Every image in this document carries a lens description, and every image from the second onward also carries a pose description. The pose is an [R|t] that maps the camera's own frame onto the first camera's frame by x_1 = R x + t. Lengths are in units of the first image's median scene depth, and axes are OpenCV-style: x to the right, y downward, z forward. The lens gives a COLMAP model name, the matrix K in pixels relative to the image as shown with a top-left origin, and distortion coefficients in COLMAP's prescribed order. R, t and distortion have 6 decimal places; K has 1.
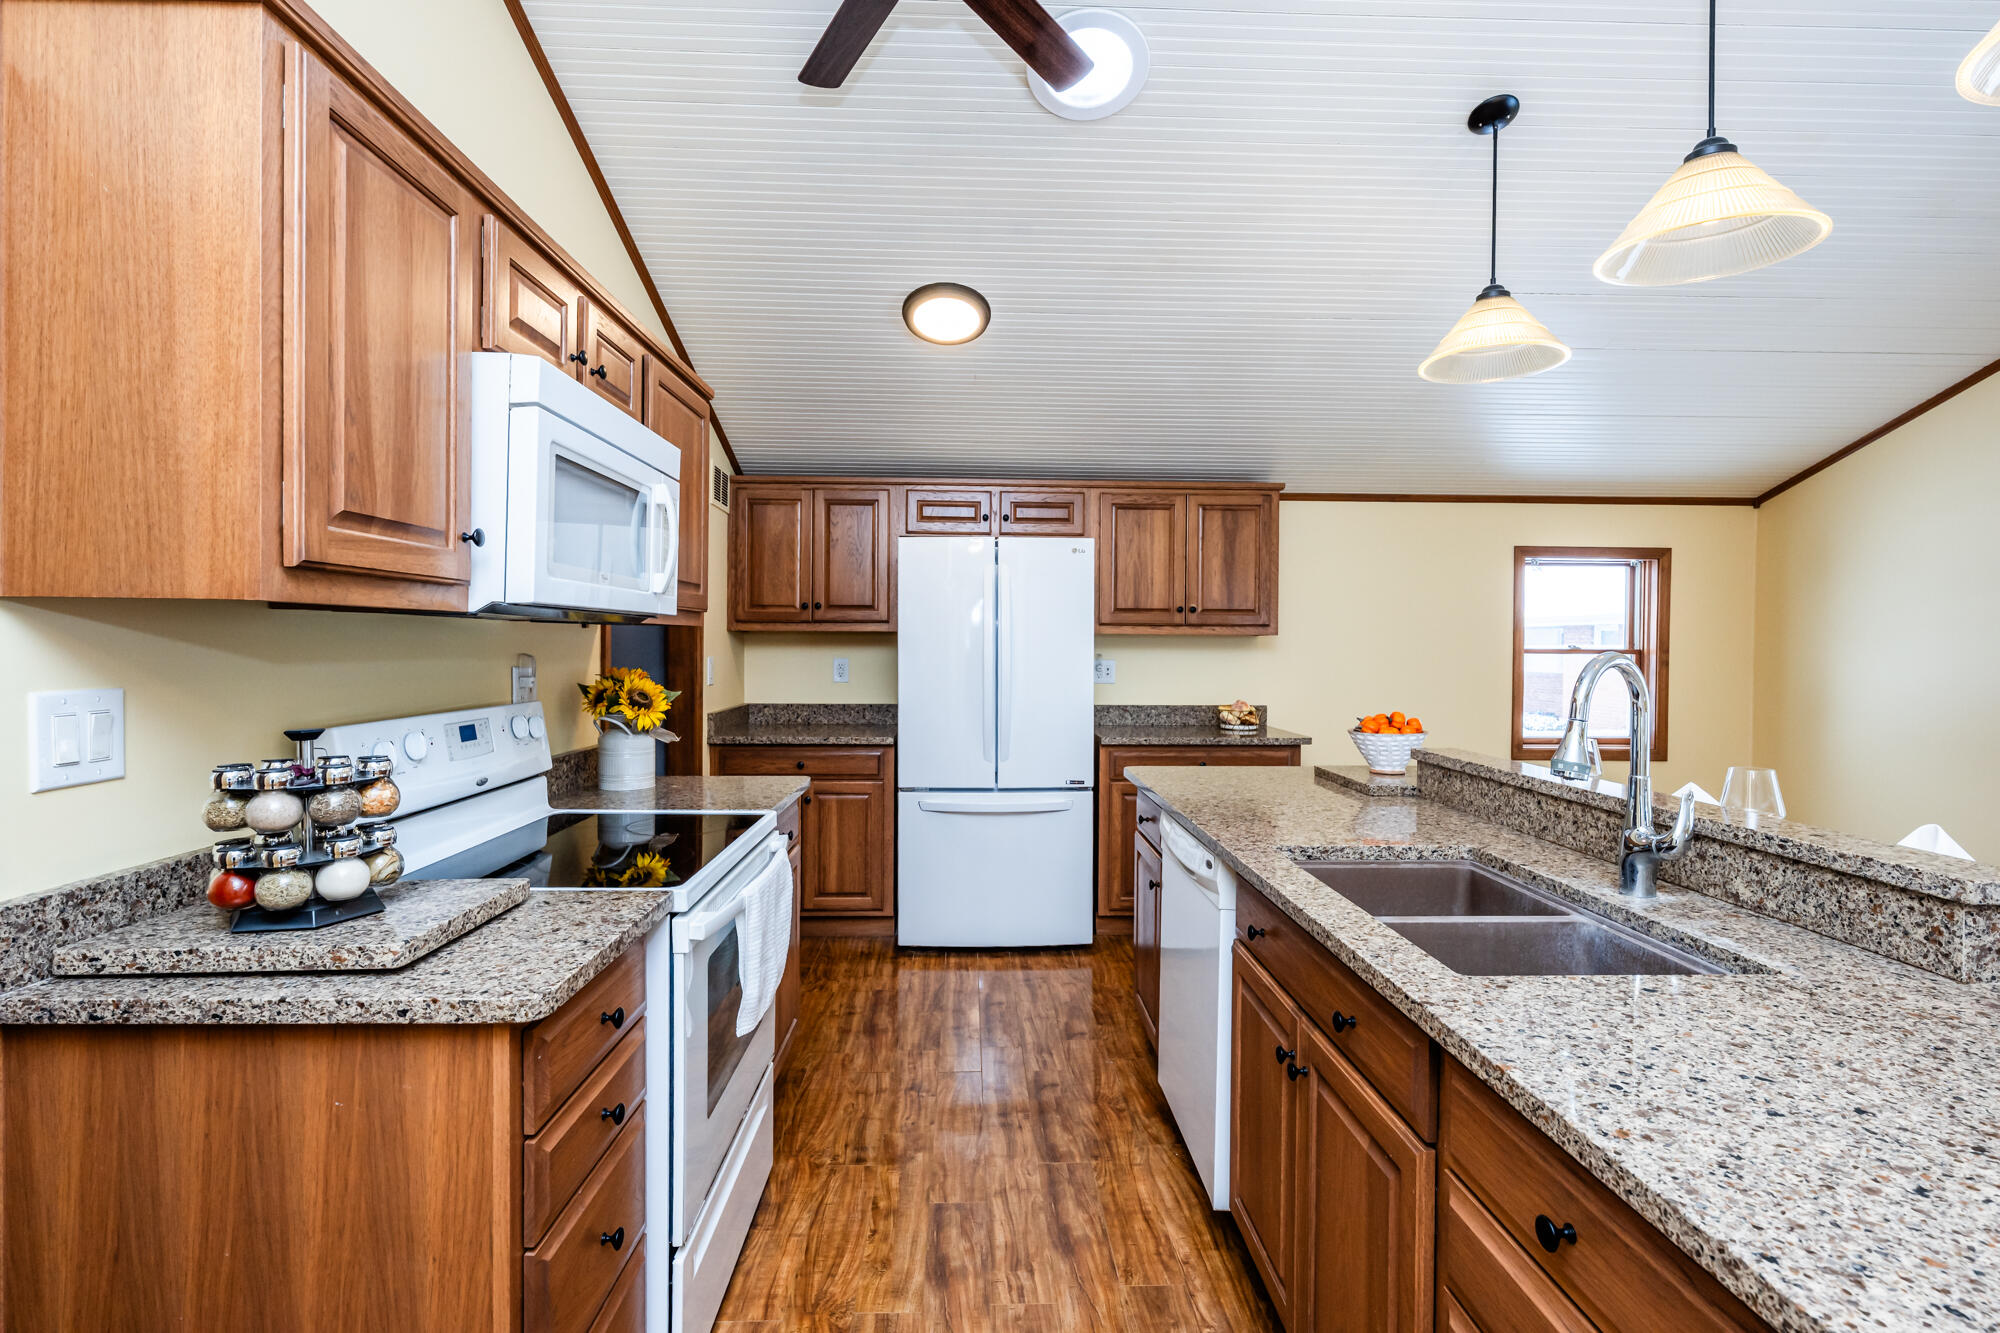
lens RADIAL K [[935.9, 0, 1002.8], [0, 935.9, 639.0], [0, 0, 1]] dist [-0.000129, -0.000095]
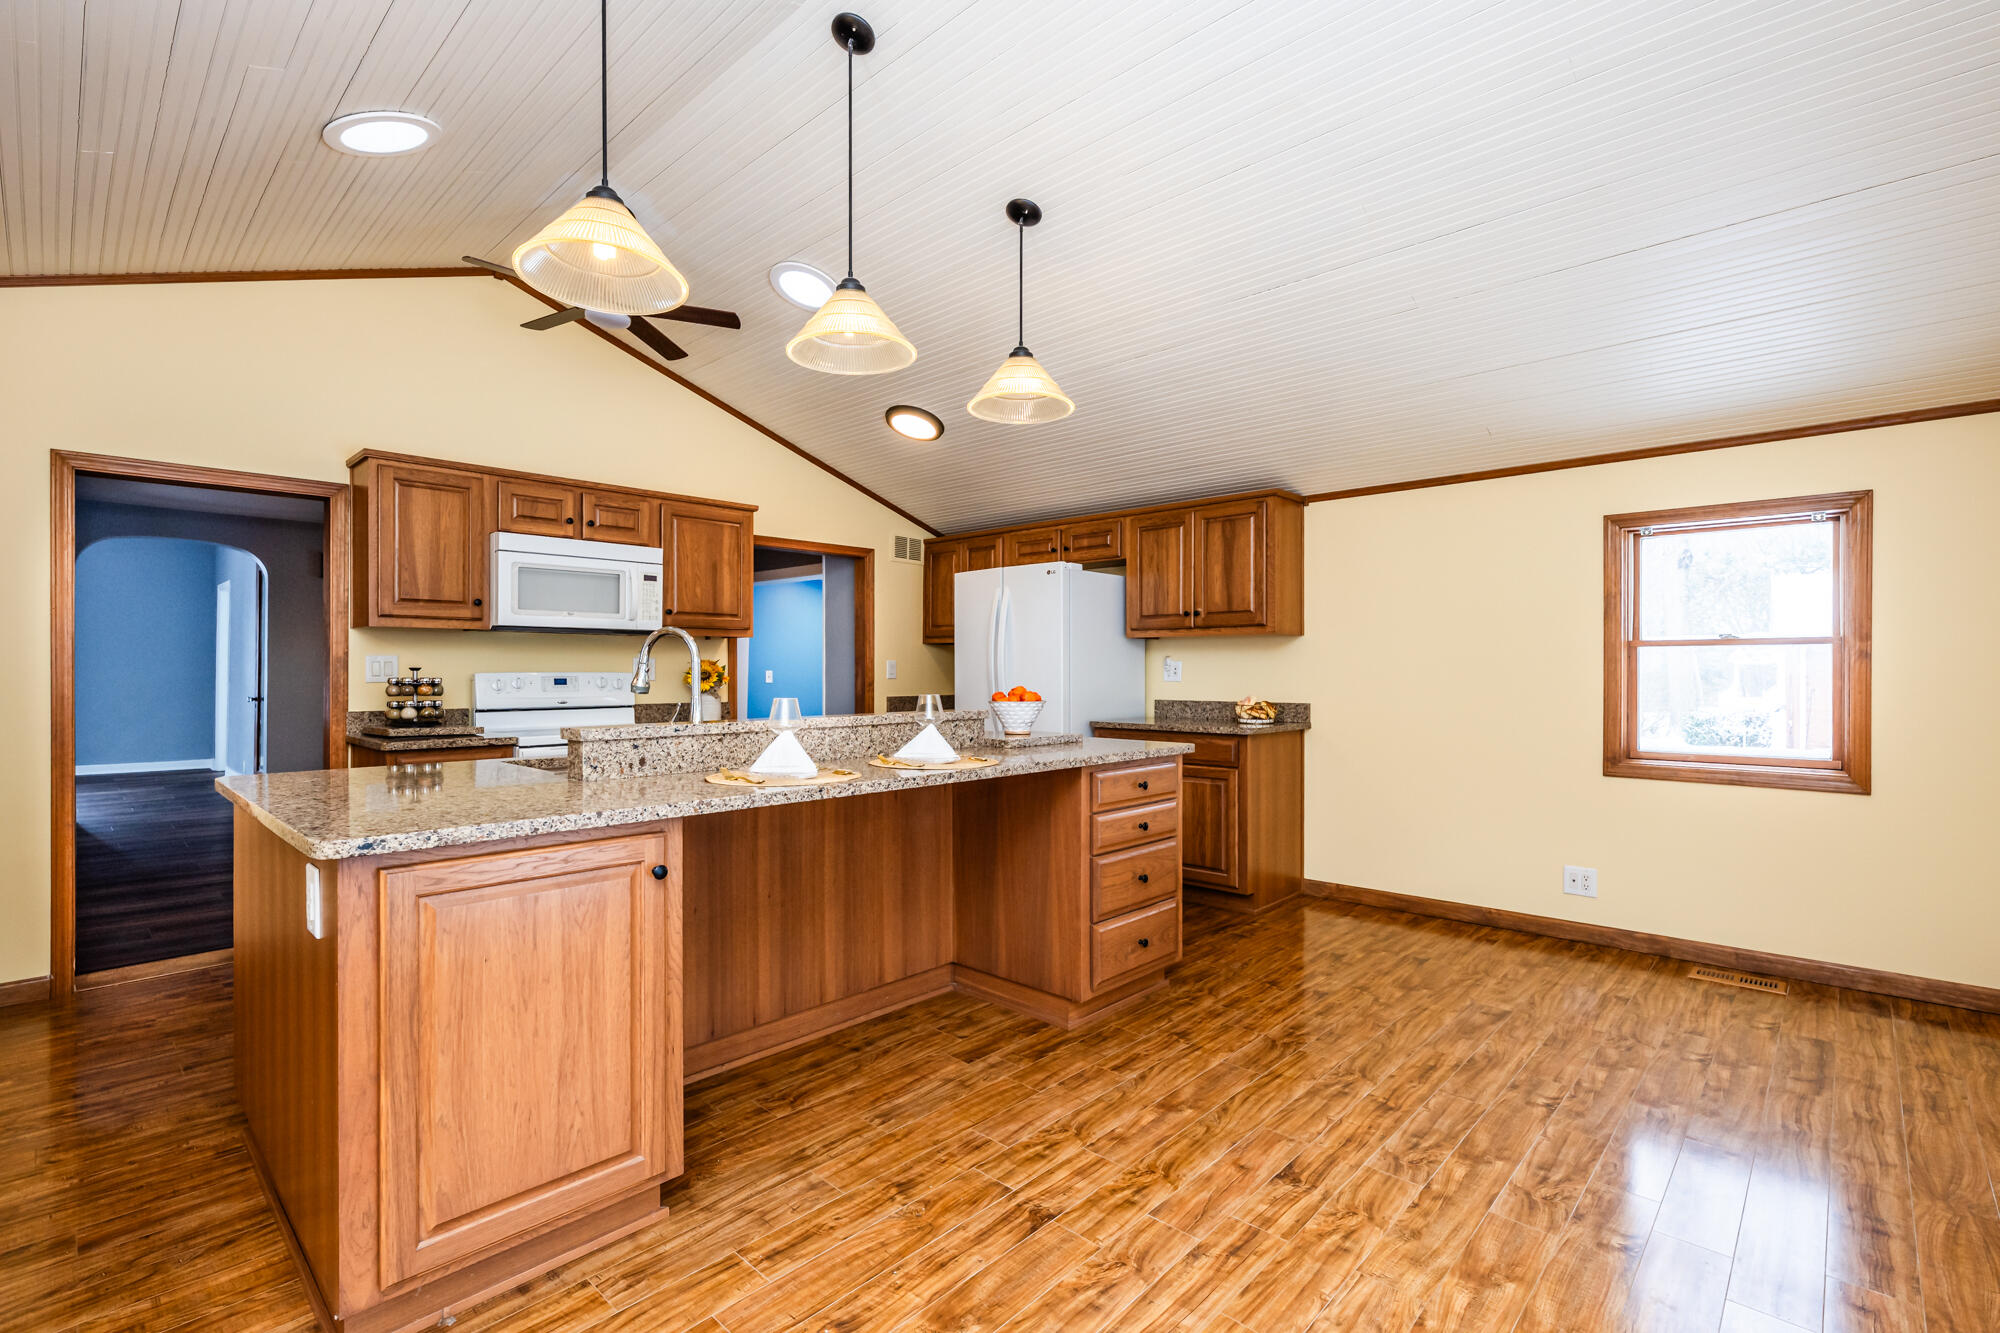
lens RADIAL K [[908.5, 0, 991.1], [0, 908.5, 663.1], [0, 0, 1]] dist [-0.001383, -0.000620]
pose [[0.698167, -0.012379, -0.715828, 0.805072], [0.007496, 0.999922, -0.009981, 0.036781], [0.715896, 0.001603, 0.698206, 0.065523]]
